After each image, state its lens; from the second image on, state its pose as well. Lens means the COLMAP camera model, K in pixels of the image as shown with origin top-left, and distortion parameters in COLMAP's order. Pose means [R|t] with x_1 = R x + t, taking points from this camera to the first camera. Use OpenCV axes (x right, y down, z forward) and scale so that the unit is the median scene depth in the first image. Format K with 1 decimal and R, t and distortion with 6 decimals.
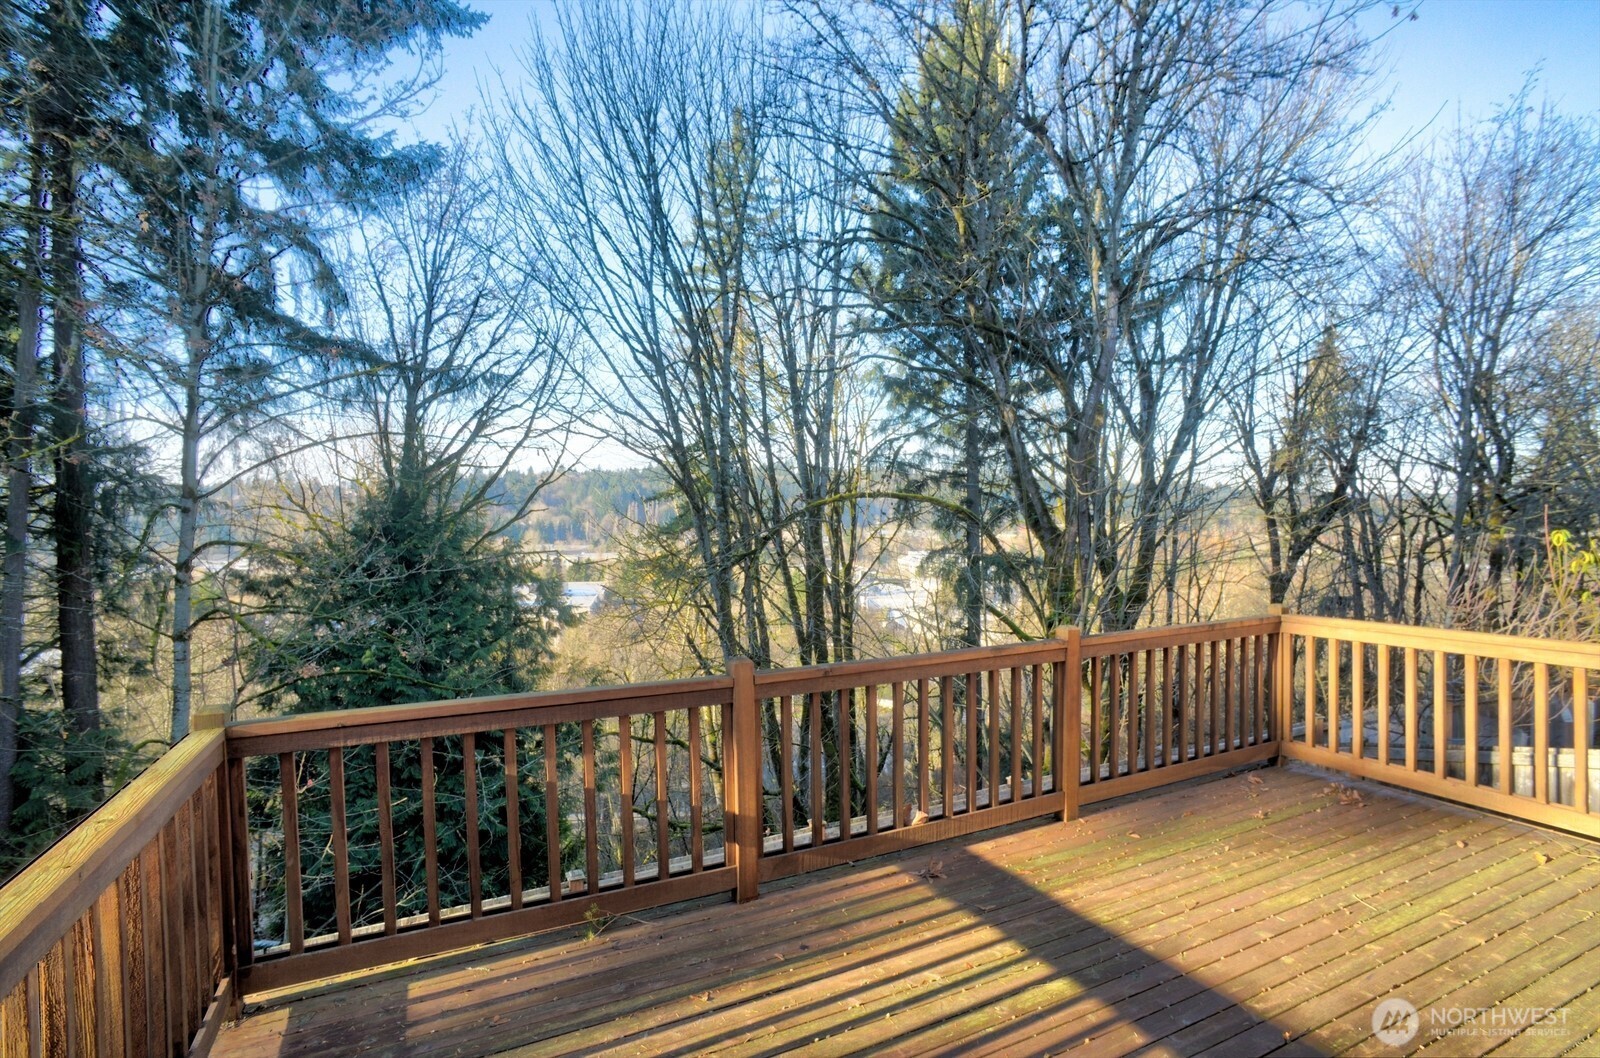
lens RADIAL K [[778.7, 0, 800.0], [0, 778.7, 529.0], [0, 0, 1]] dist [-0.075752, 0.036879]
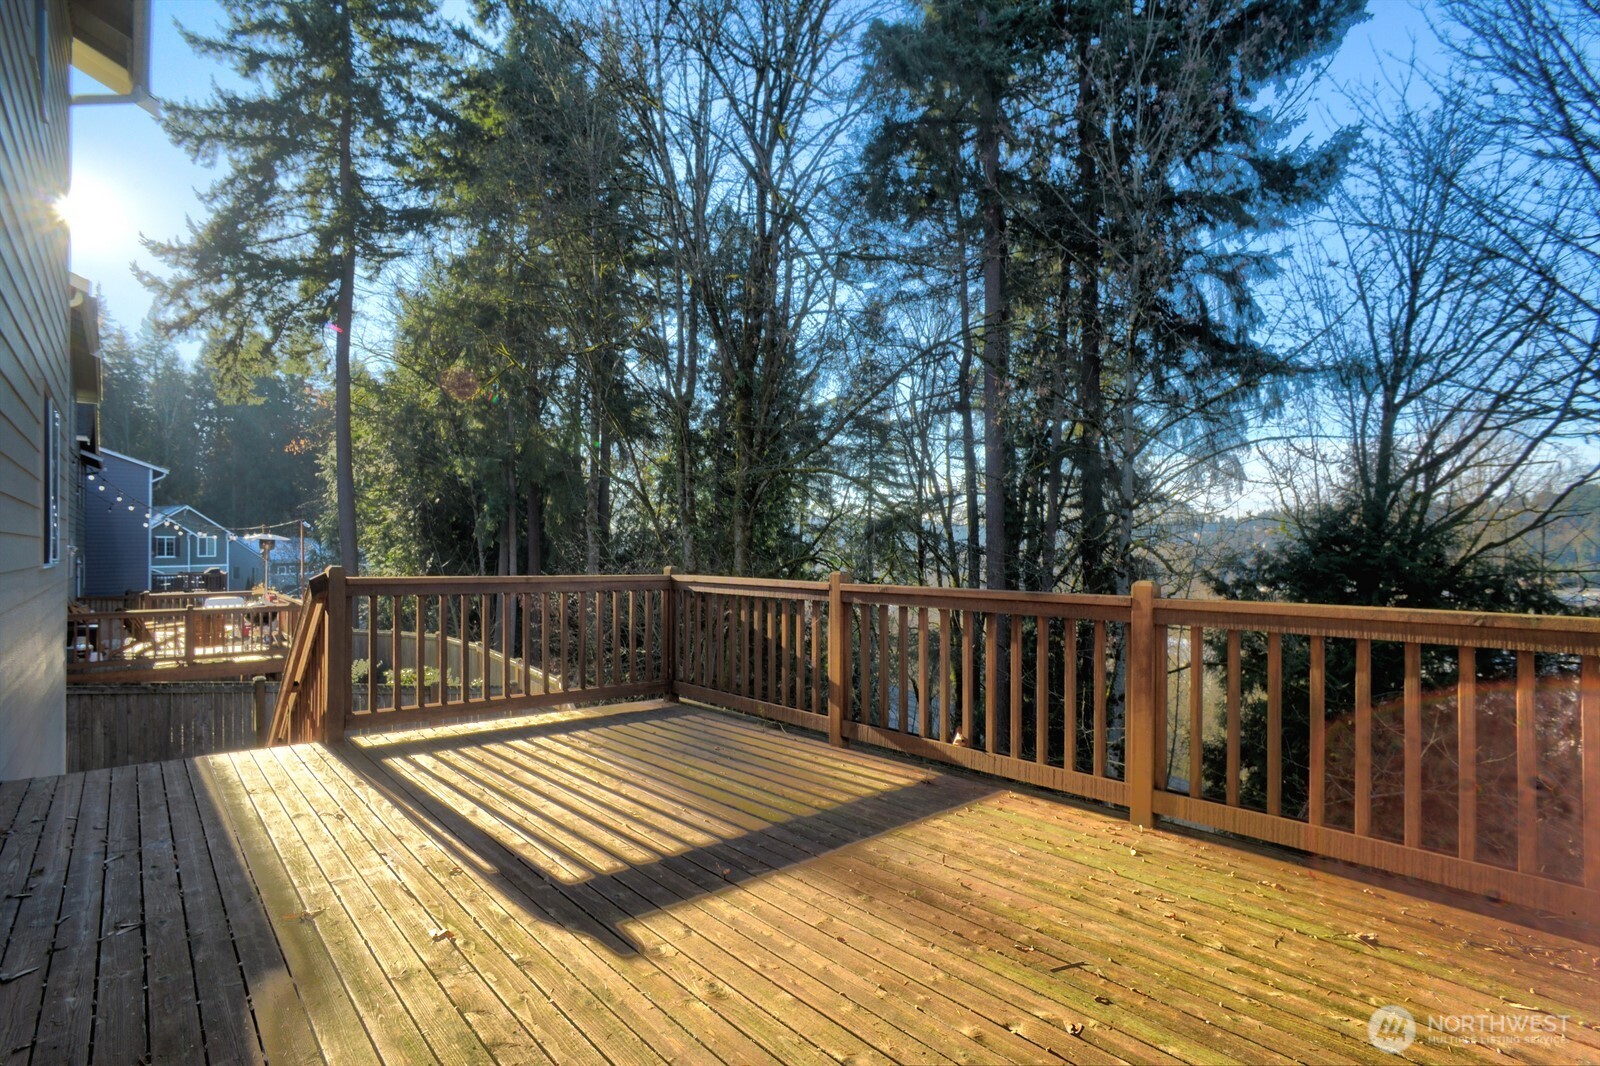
lens RADIAL K [[792.4, 0, 828.4], [0, 792.4, 540.1], [0, 0, 1]] dist [-0.001271, 0.000078]
pose [[0.263281, -0.002635, -0.964716, 0.224957], [-0.020088, 0.999764, -0.008213, 0.020543], [0.964510, 0.021542, 0.263166, 0.098021]]
